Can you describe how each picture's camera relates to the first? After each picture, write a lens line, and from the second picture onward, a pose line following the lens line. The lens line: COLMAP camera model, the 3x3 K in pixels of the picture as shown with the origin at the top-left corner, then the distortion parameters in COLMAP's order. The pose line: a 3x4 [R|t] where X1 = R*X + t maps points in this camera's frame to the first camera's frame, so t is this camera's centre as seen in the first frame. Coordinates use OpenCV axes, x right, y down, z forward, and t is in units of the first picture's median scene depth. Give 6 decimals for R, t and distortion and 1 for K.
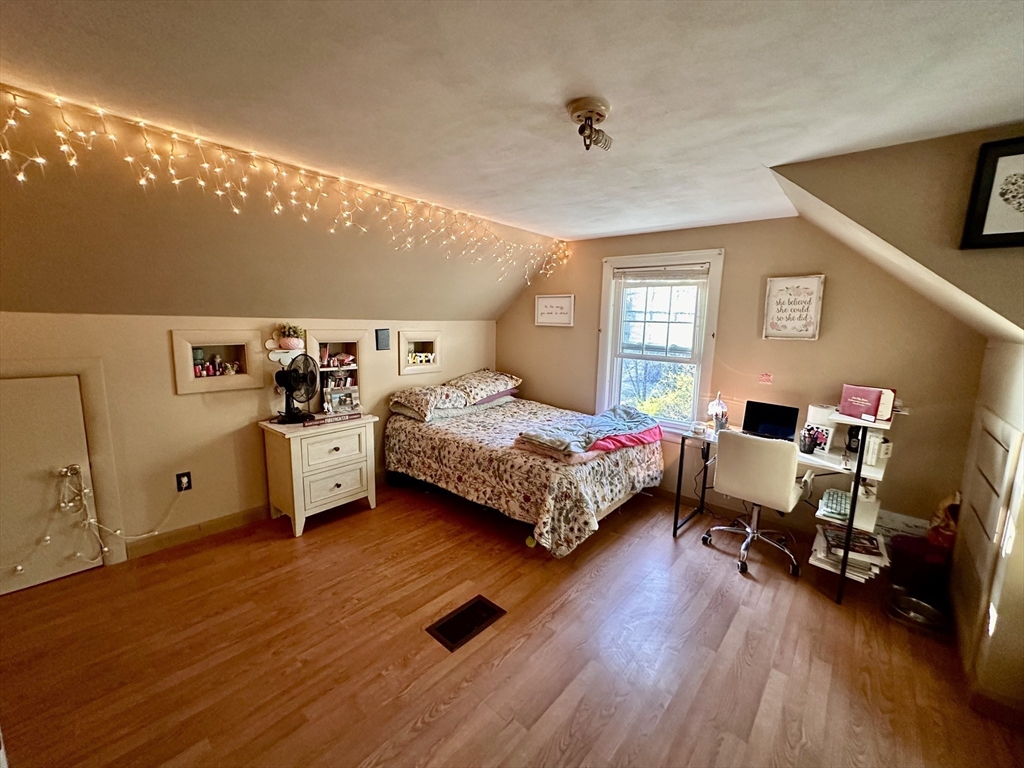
lens RADIAL K [[411.9, 0, 512.0], [0, 411.9, 384.0], [0, 0, 1]] dist [-0.002551, 0.000569]
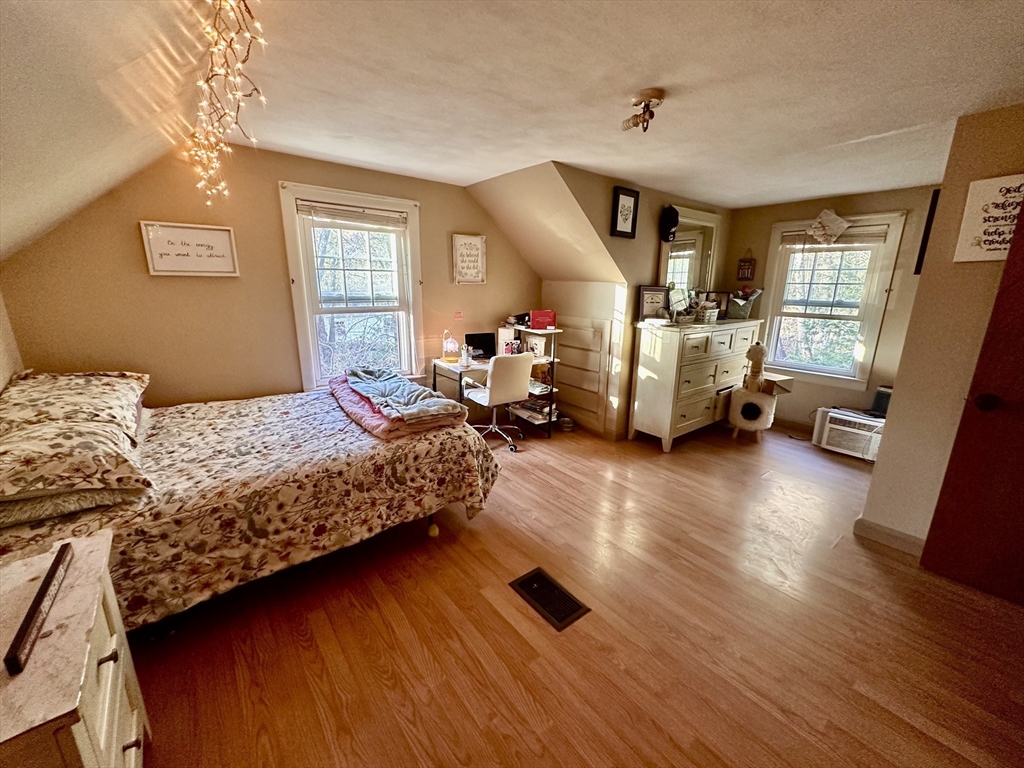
lens RADIAL K [[411.9, 0, 512.0], [0, 411.9, 384.0], [0, 0, 1]] dist [-0.002551, 0.000569]
pose [[0.179907, -0.262848, 0.947916, -0.632996], [0.139679, 0.960701, 0.239883, -0.094273], [-0.973716, 0.089247, 0.209551, 0.595481]]
